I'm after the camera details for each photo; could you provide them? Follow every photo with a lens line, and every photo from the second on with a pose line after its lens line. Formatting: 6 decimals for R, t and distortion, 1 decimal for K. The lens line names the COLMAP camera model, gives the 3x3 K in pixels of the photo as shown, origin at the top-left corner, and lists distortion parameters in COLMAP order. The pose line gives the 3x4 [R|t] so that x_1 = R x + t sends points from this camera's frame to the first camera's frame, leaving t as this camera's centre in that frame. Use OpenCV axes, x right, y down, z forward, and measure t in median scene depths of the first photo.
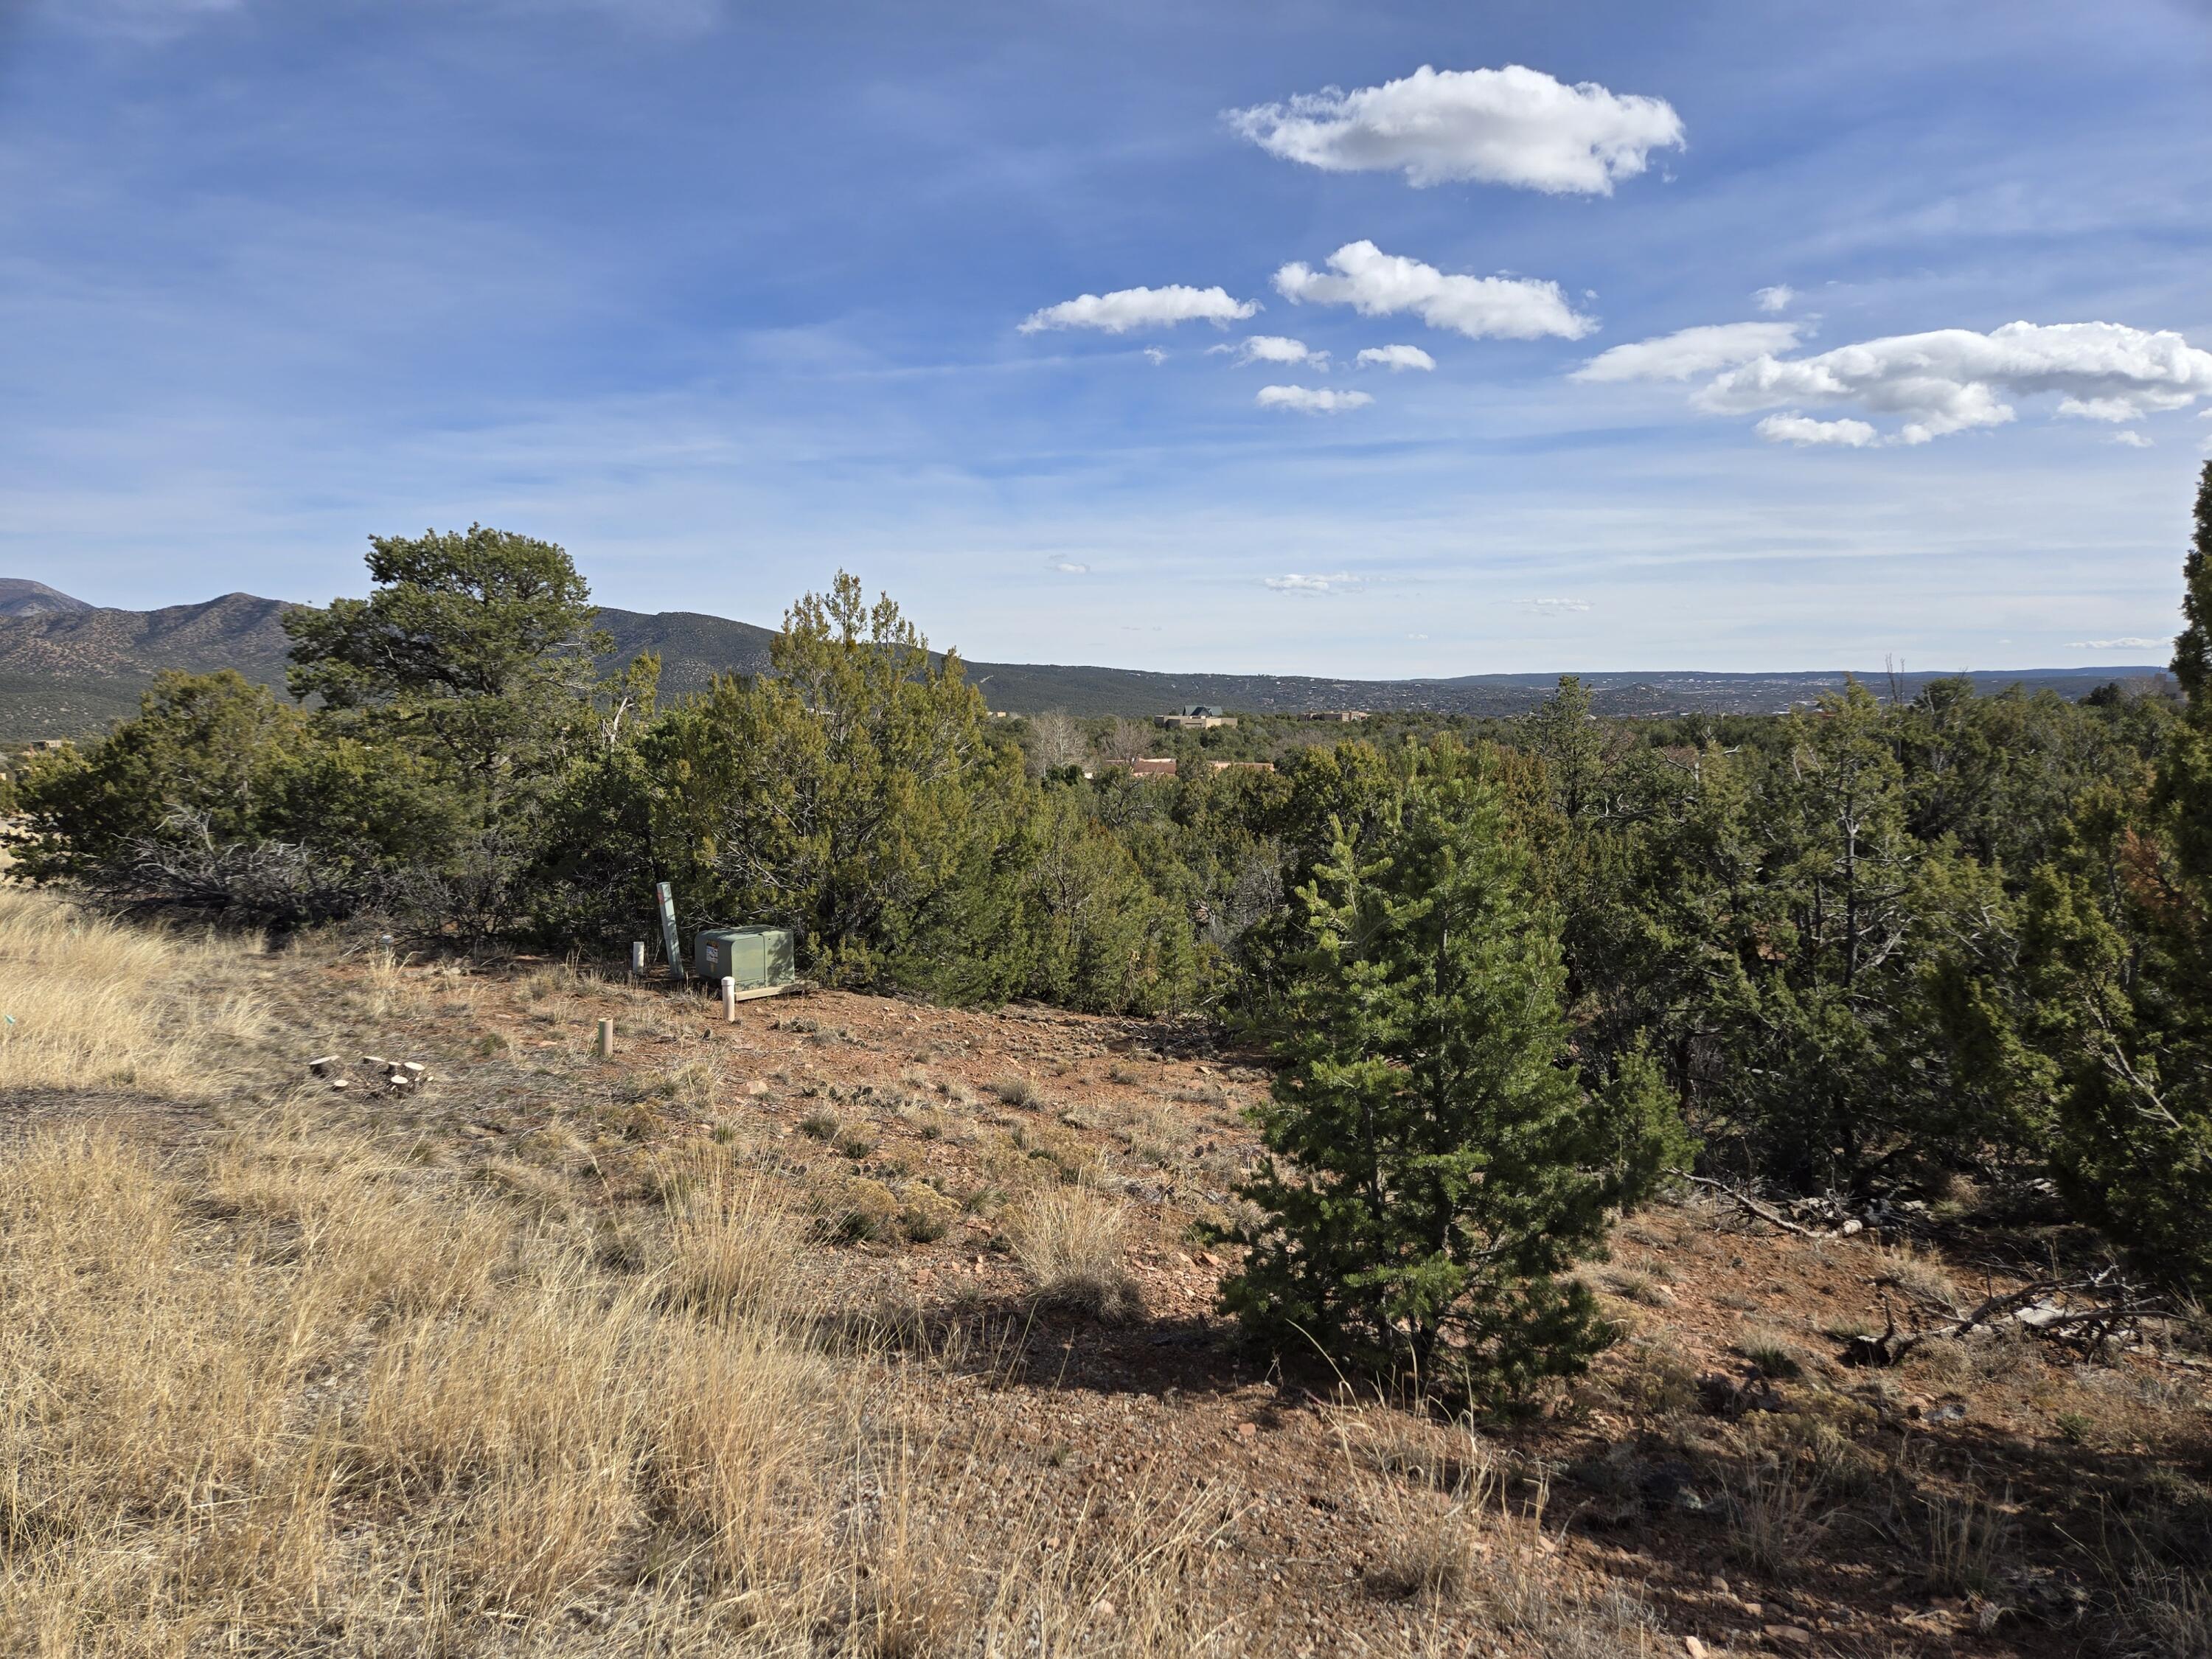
lens RADIAL K [[1479.5, 0, 1106.0], [0, 1479.5, 829.5], [0, 0, 1]] dist [0.050143, -0.041939]
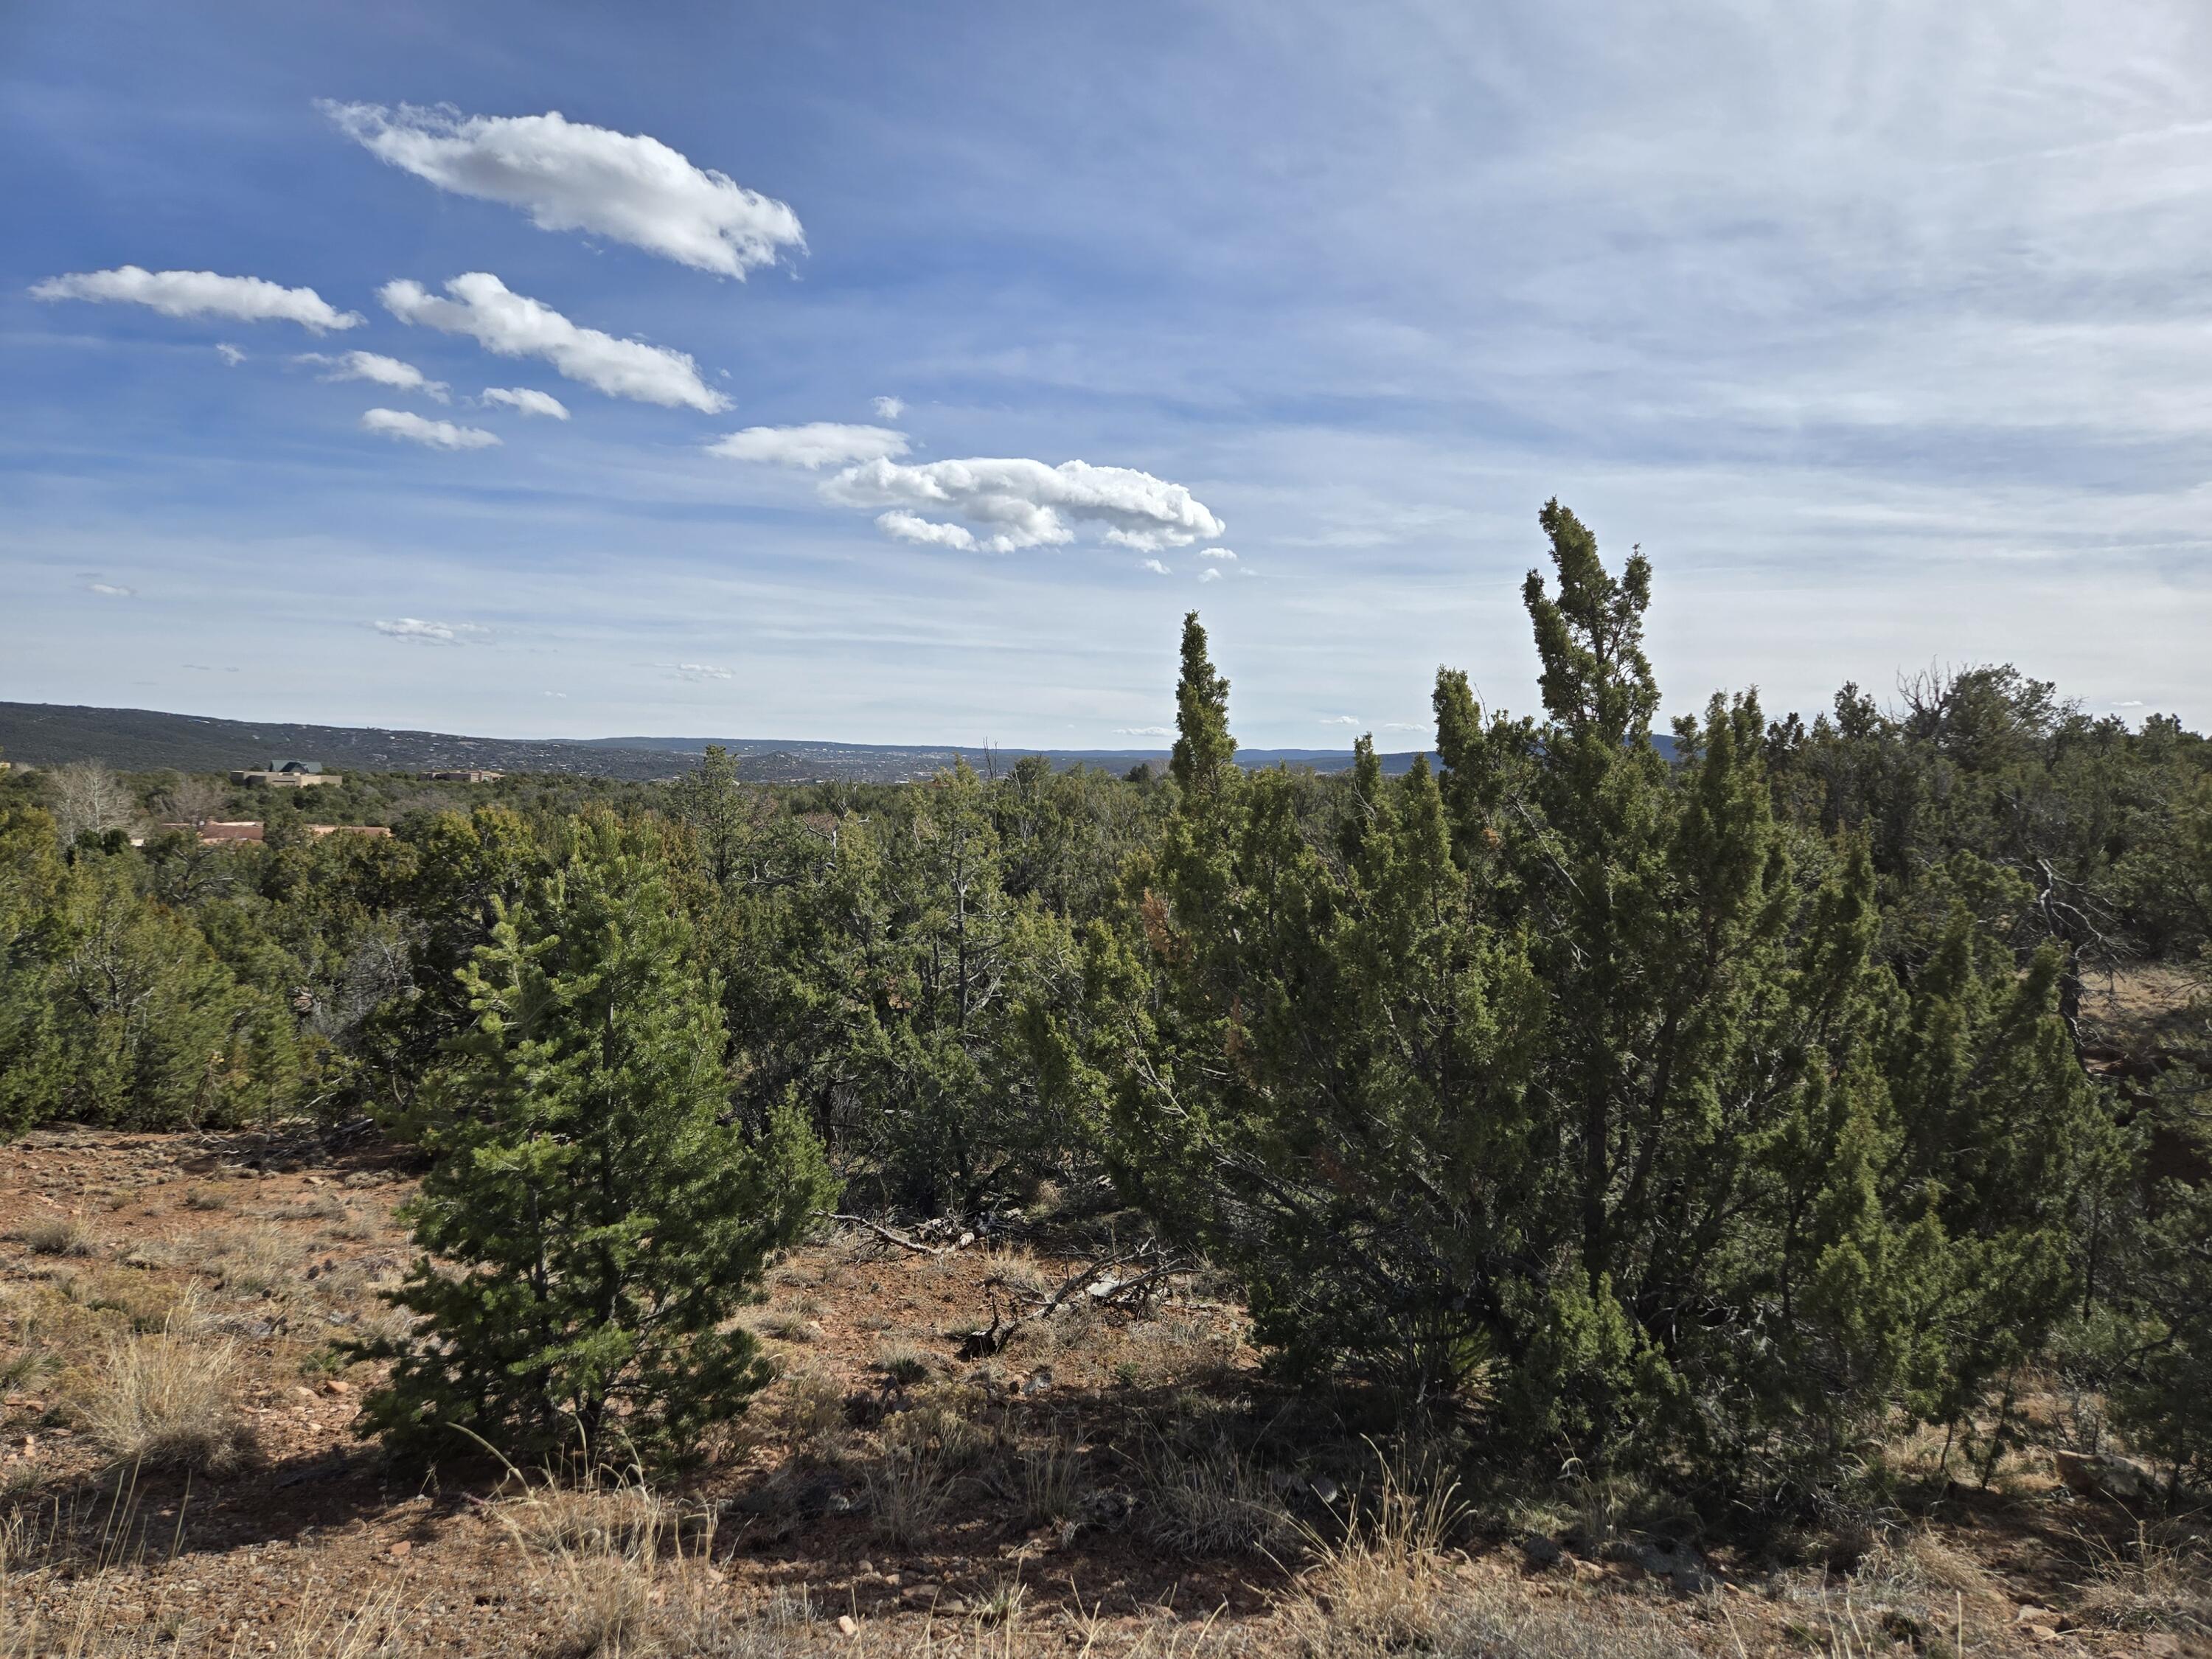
lens RADIAL K [[1572.0, 0, 1105.3], [0, 1572.0, 764.3], [0, 0, 1]] dist [0.075812, -0.092601]
pose [[0.851059, 0.013573, 0.524895, -0.049354], [0.026208, 0.997322, -0.068283, -0.011549], [-0.524416, 0.071869, 0.848424, -0.103827]]
